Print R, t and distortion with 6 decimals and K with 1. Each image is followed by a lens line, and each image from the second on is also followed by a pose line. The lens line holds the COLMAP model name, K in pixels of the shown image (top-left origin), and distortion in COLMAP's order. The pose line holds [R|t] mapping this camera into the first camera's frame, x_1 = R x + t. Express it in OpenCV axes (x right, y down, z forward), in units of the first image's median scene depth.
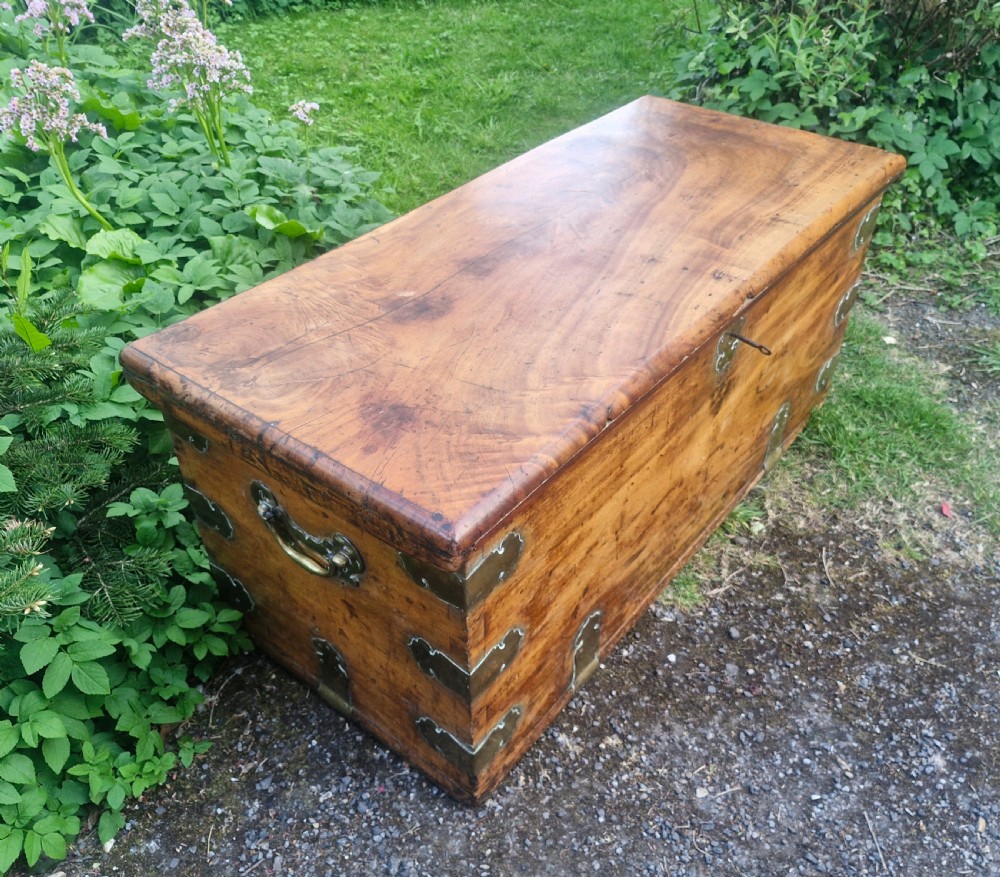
lens RADIAL K [[879.7, 0, 509.1], [0, 879.7, 432.1], [0, 0, 1]] dist [0.057535, -0.056260]
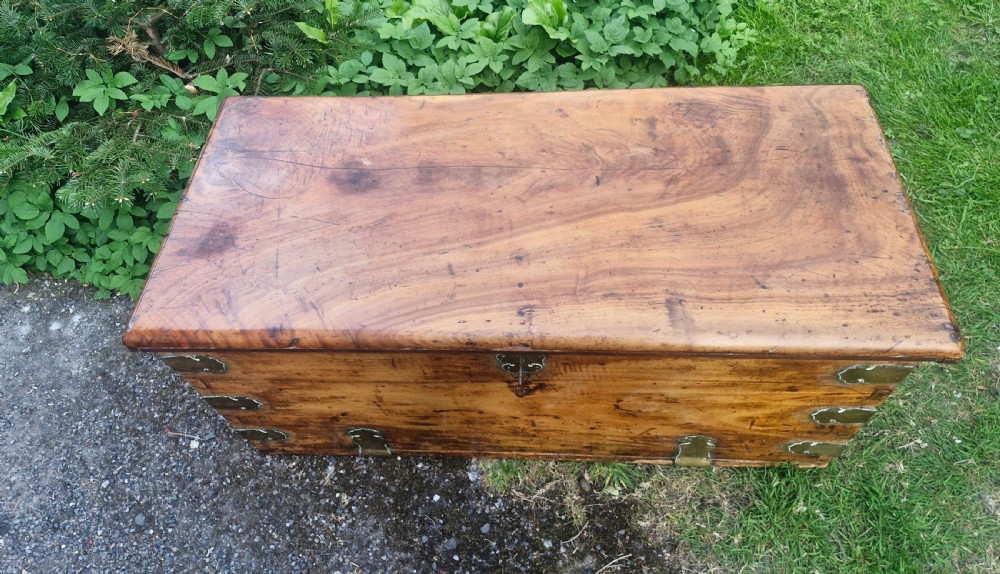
lens RADIAL K [[679.2, 0, 507.4], [0, 679.2, 215.6], [0, 0, 1]] dist [0.033249, -0.028851]
pose [[0.582496, 0.616527, -0.529710, 0.554233], [-0.454954, 0.787332, 0.416083, -0.565872], [0.673584, -0.001373, 0.739109, 0.361498]]
